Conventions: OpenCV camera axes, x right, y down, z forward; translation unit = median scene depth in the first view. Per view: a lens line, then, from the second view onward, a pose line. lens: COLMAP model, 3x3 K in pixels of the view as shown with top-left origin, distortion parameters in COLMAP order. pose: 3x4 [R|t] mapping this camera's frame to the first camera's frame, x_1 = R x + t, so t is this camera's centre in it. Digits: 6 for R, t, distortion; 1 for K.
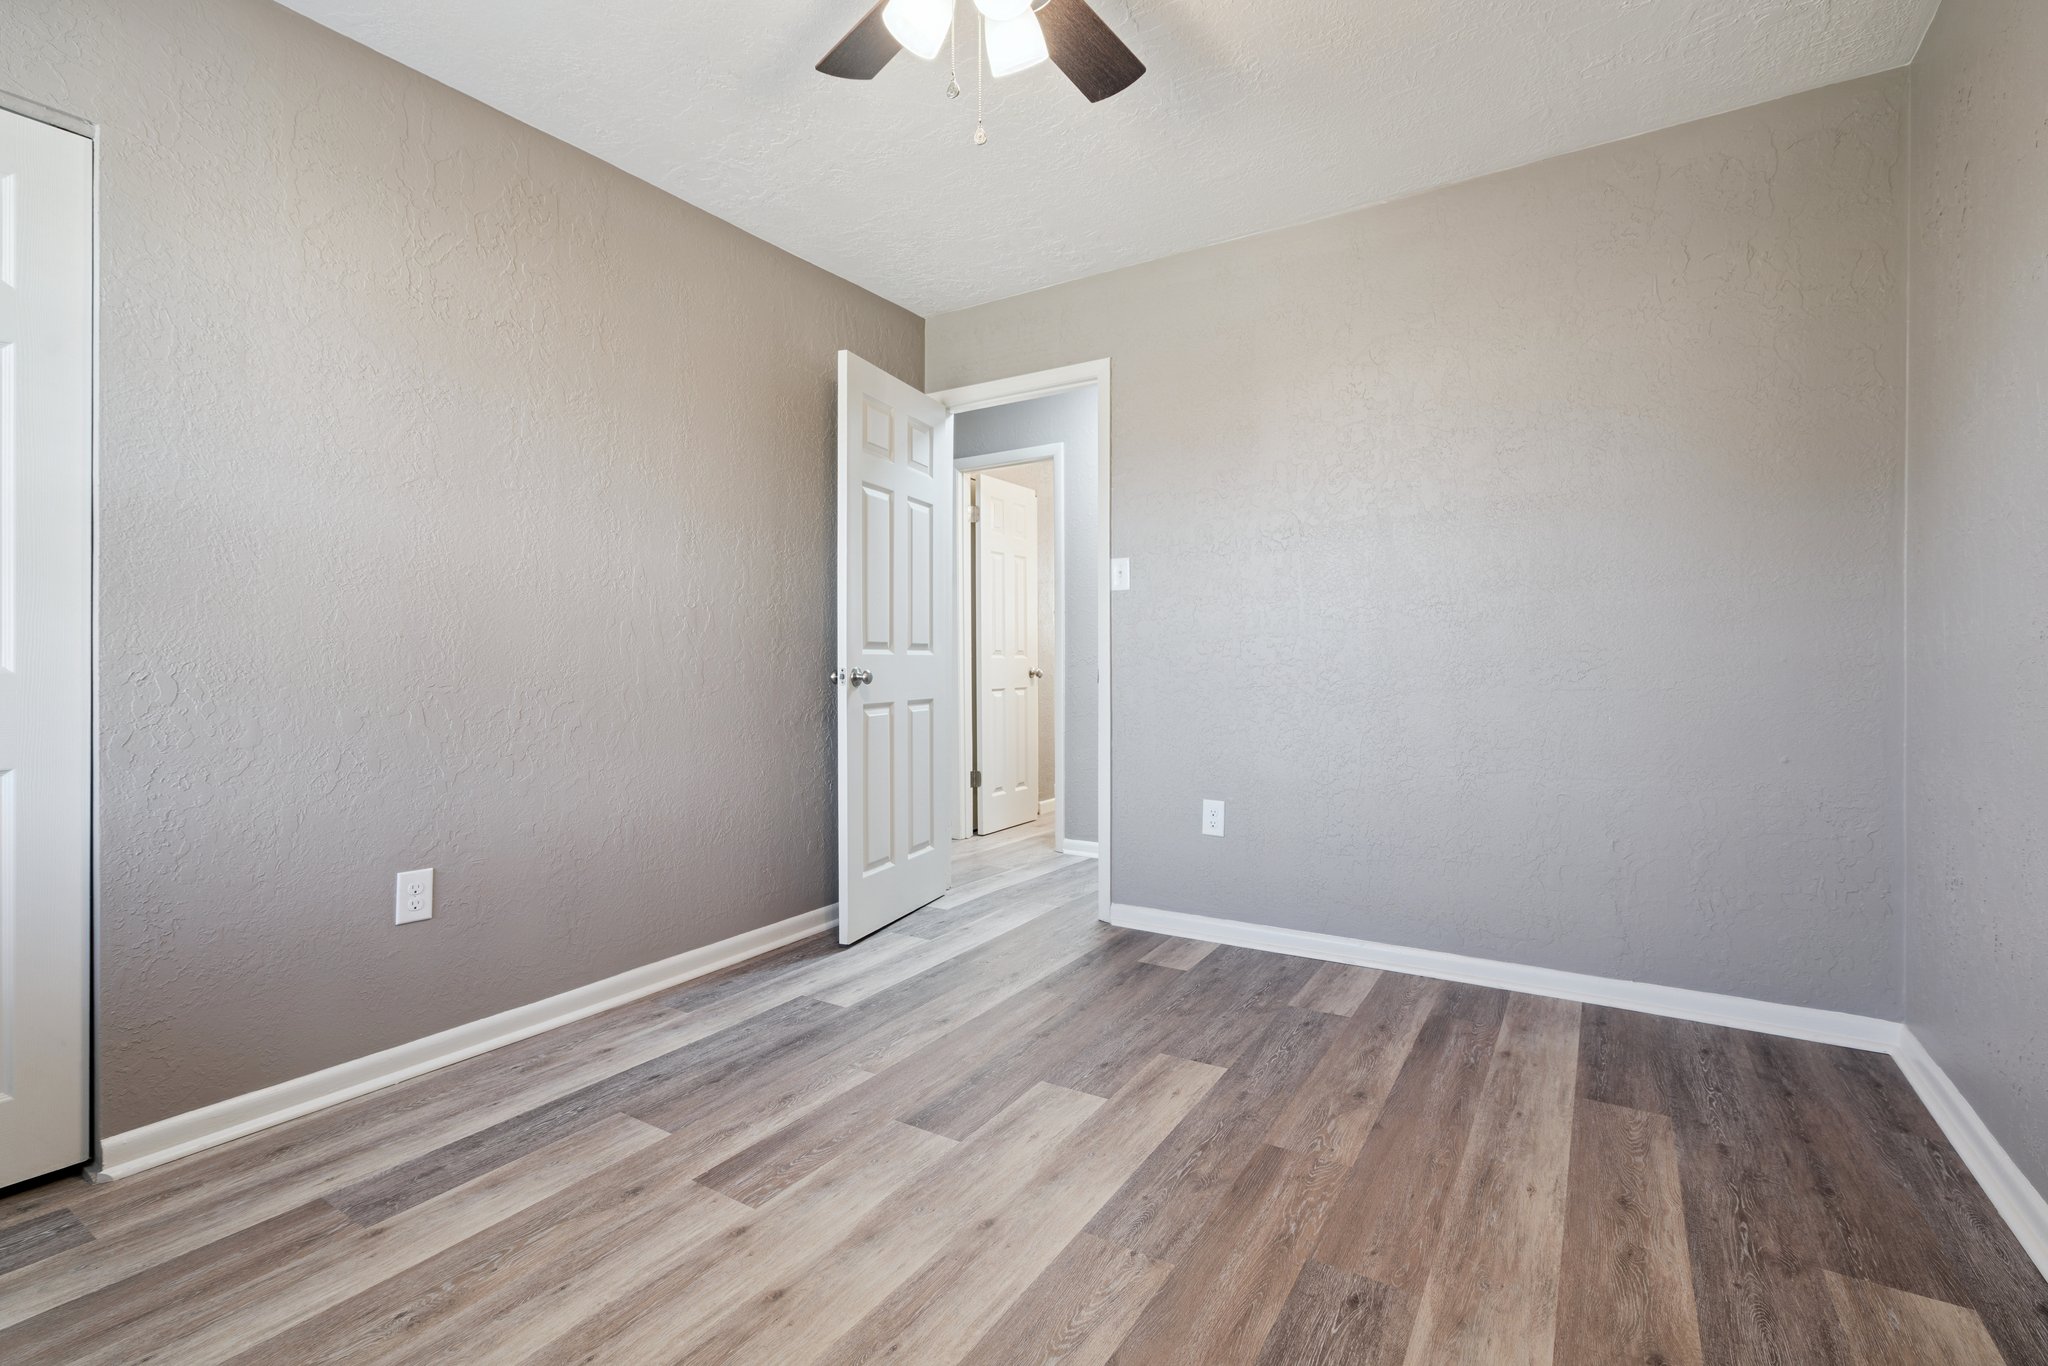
lens RADIAL K [[923.9, 0, 1013.9], [0, 923.9, 670.9], [0, 0, 1]] dist [-0.004063, 0.000729]
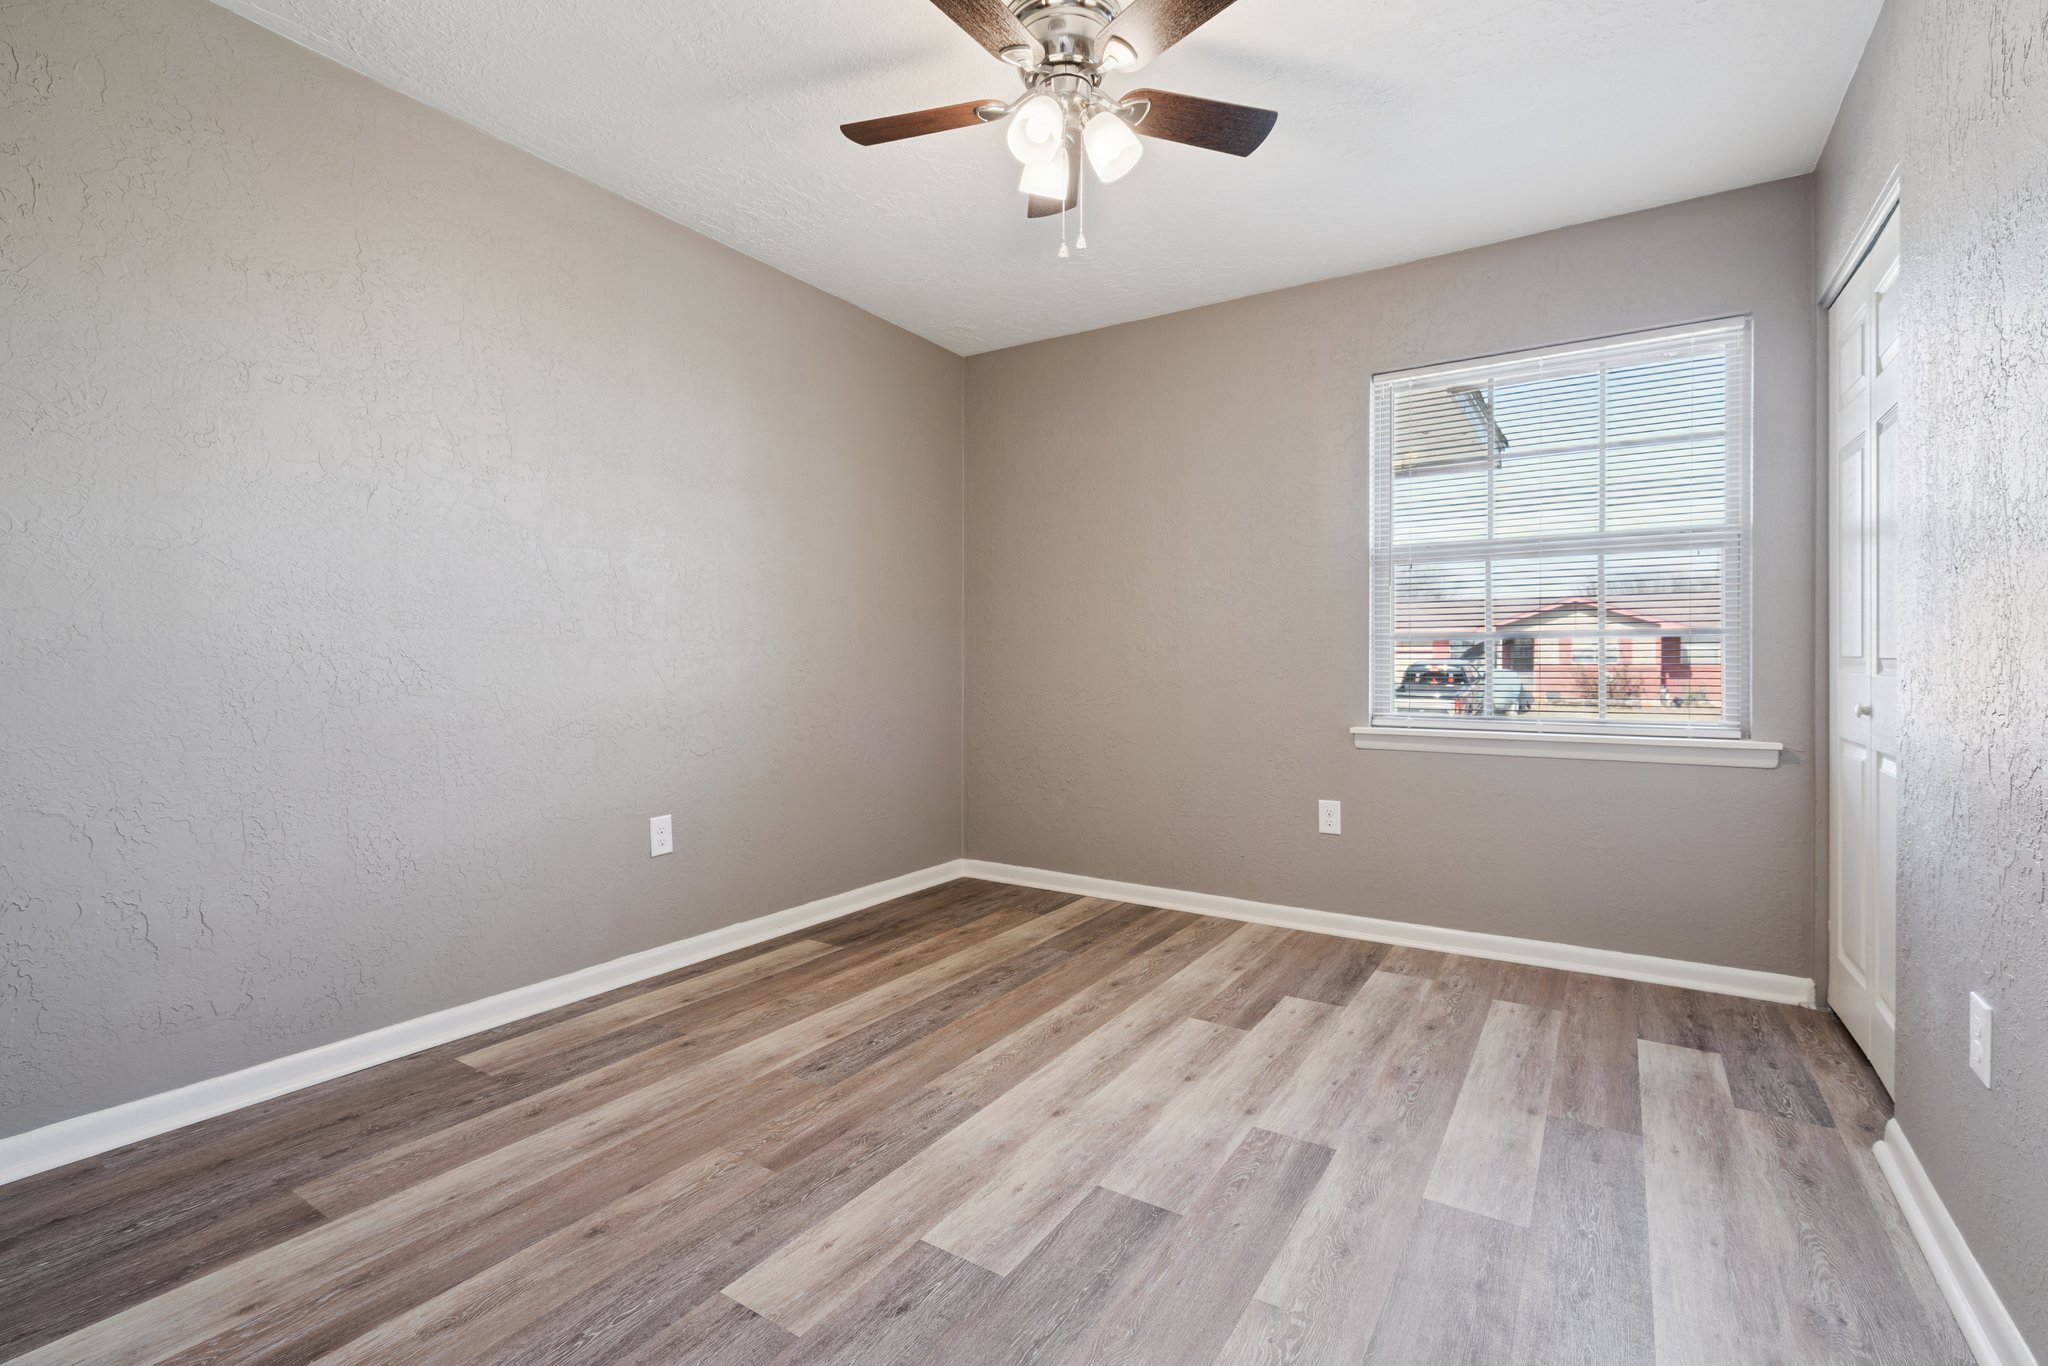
lens RADIAL K [[923.9, 0, 1013.9], [0, 923.9, 670.9], [0, 0, 1]] dist [-0.004063, 0.000729]
pose [[-0.999998, -0.000215, 0.001805, 0.025490], [-0.000169, 0.999673, 0.025568, -0.034021], [-0.001810, 0.025567, -0.999671, 1.980302]]
